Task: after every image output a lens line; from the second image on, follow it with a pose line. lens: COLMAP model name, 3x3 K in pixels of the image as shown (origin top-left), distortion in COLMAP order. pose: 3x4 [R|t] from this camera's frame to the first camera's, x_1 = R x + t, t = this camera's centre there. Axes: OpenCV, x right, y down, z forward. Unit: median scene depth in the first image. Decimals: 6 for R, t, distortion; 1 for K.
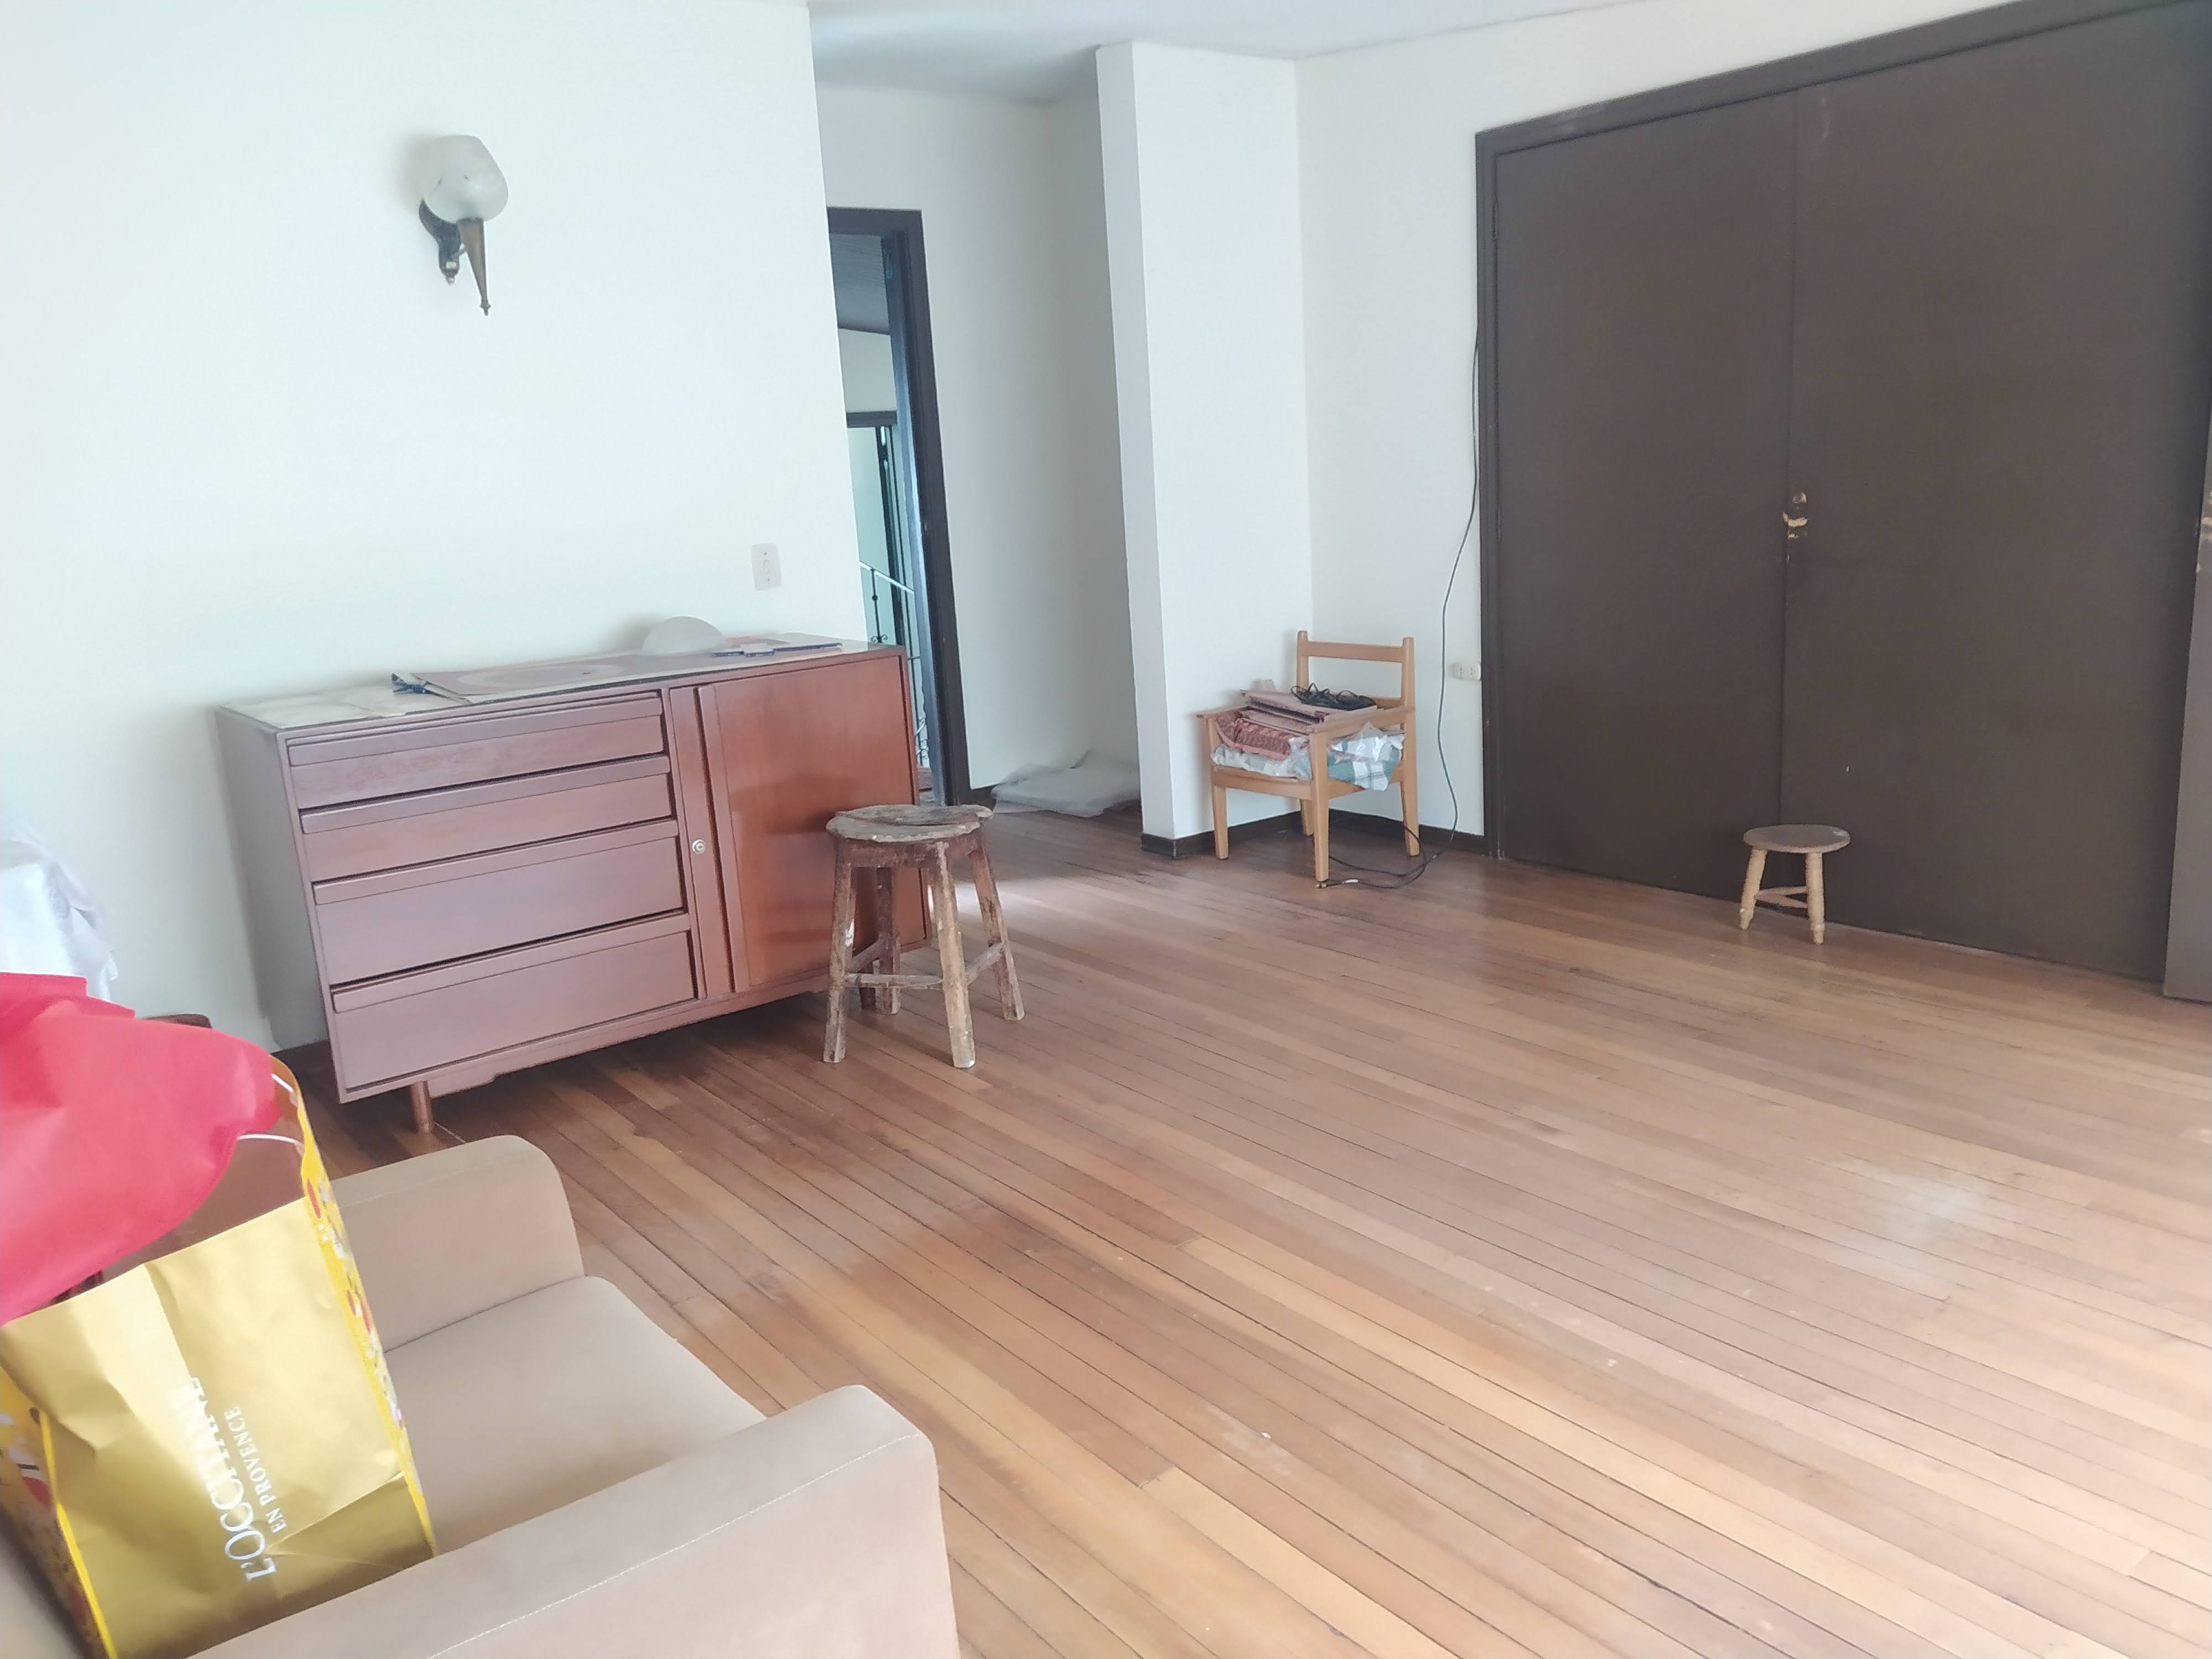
lens RADIAL K [[1684.6, 0, 1104.3], [0, 1684.6, 833.4], [0, 0, 1]] dist [0.138146, -0.196624]
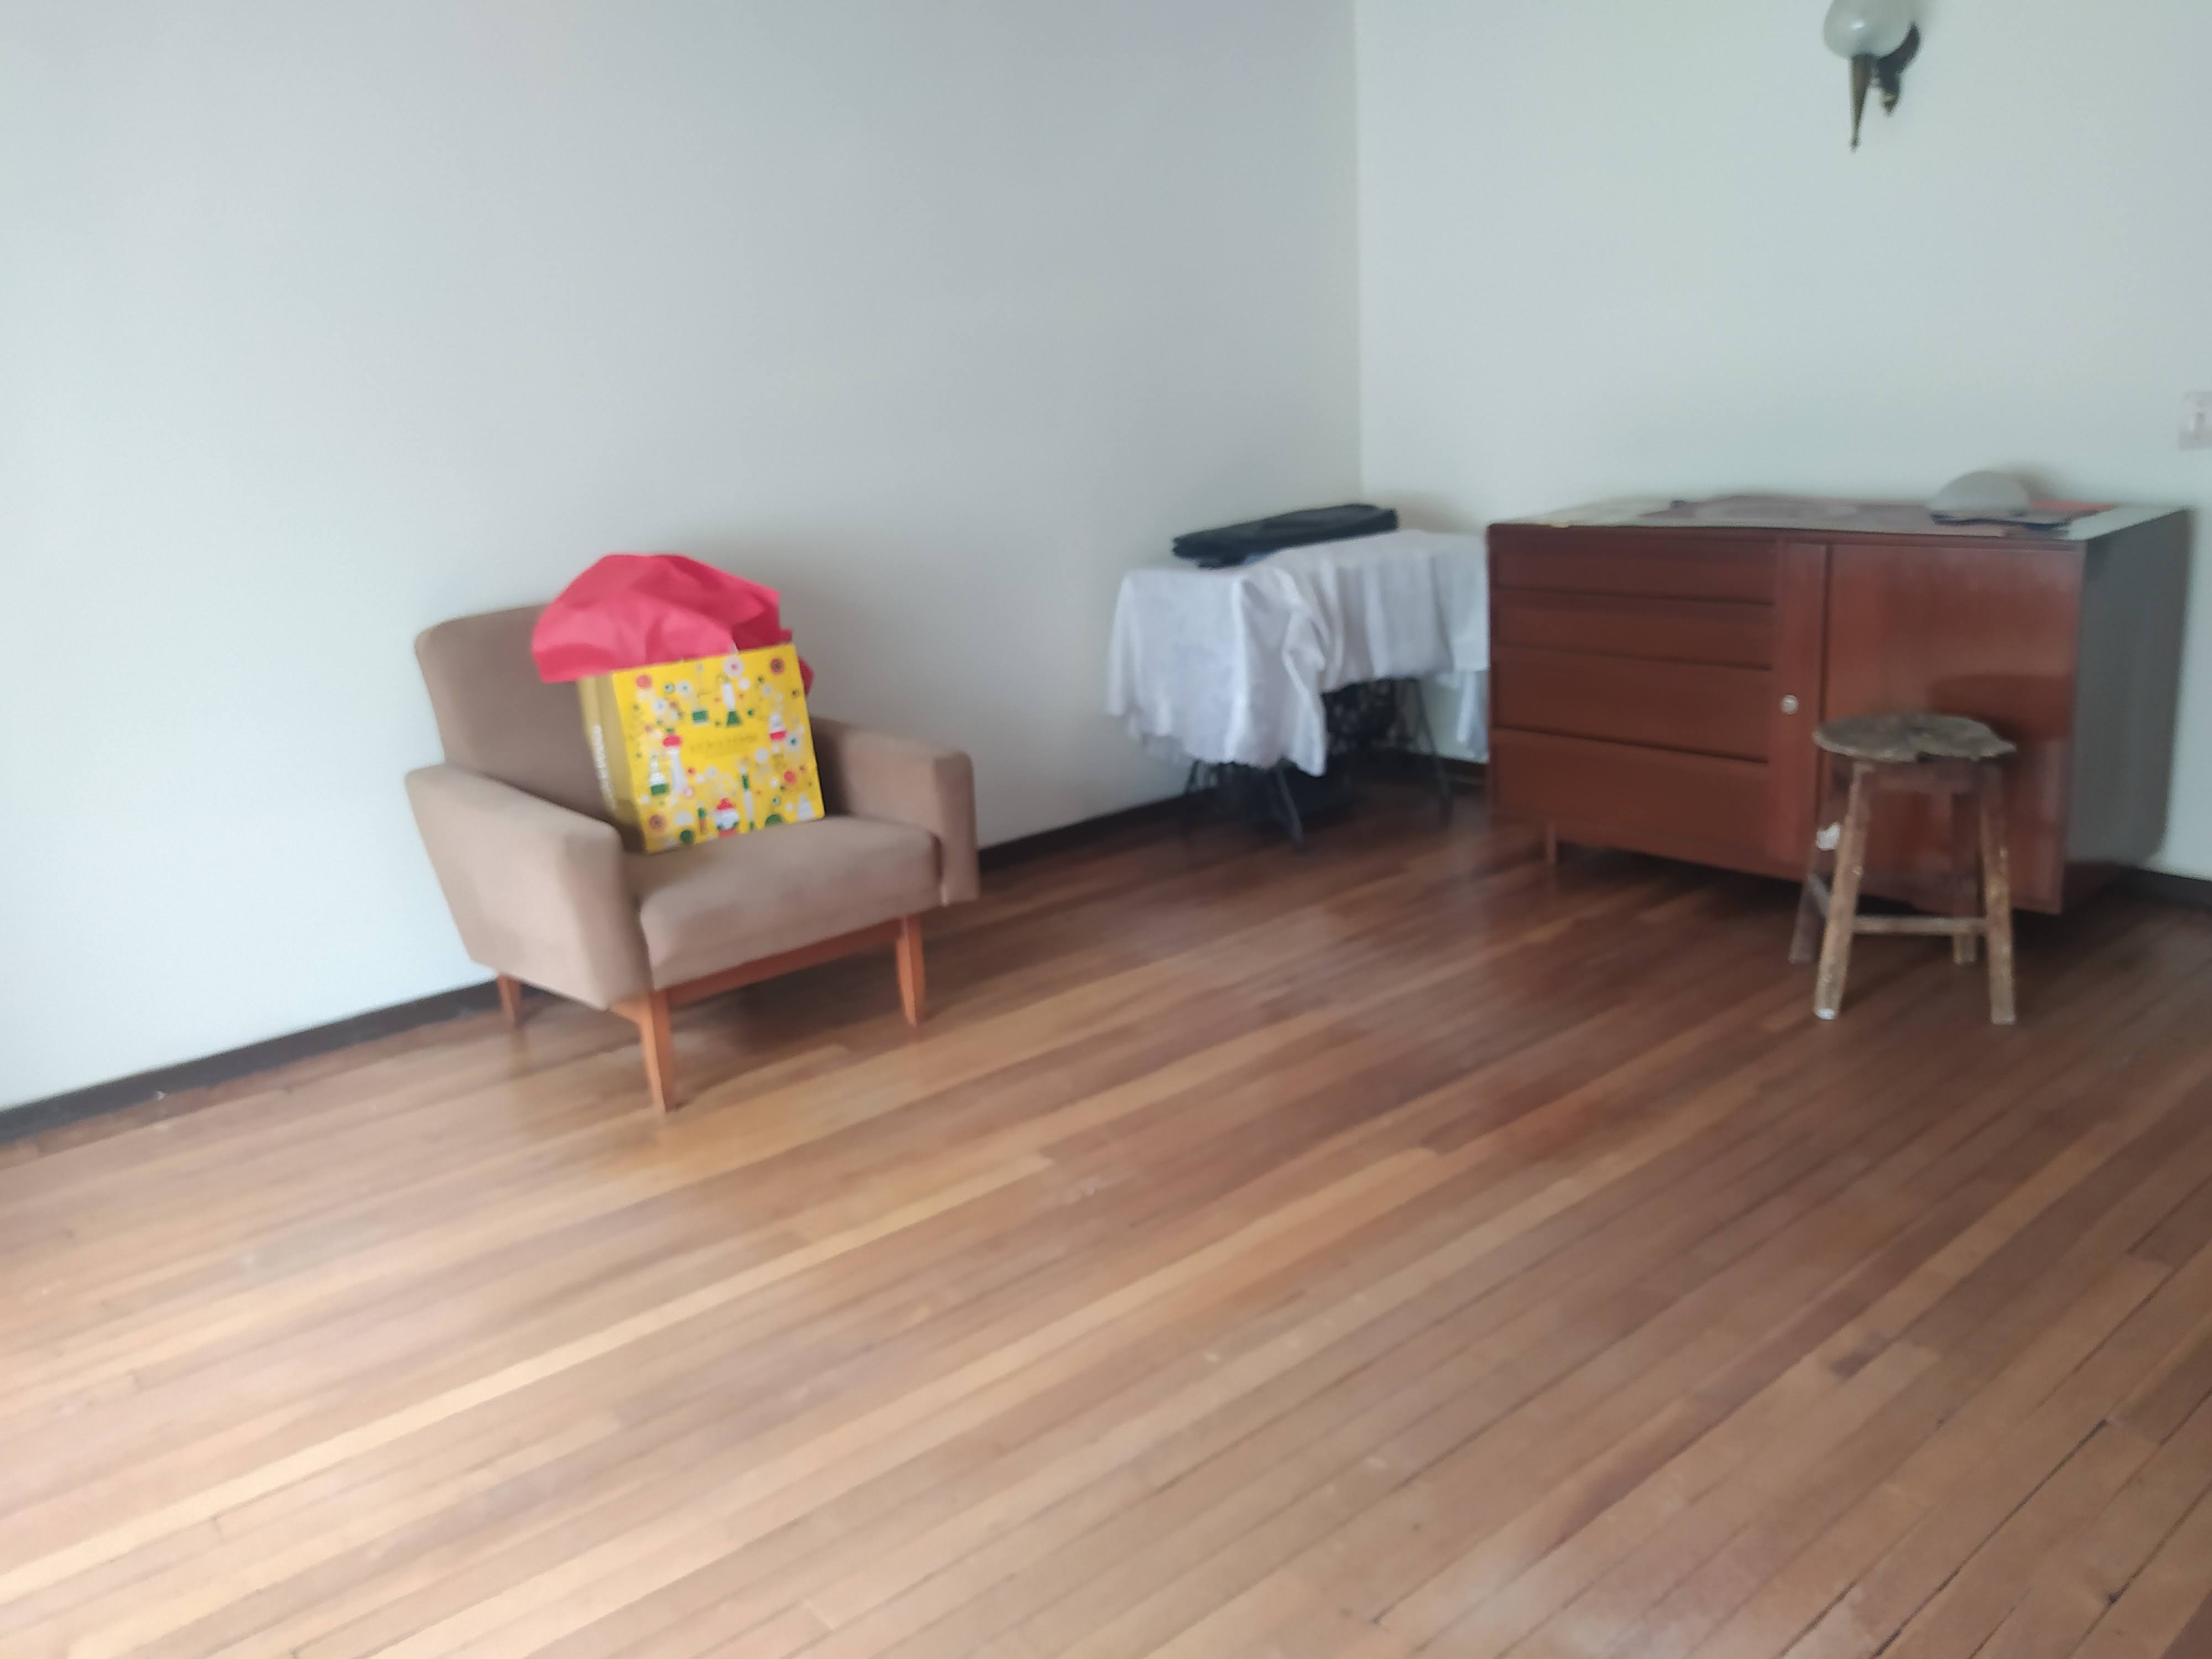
lens RADIAL K [[1684.6, 0, 1104.3], [0, 1684.6, 833.4], [0, 0, 1]] dist [0.138146, -0.196624]
pose [[0.054166, 0.316376, -0.947086, 0.956847], [-0.167521, 0.937915, 0.303731, -0.214654], [0.984379, 0.142205, 0.103803, 0.692848]]
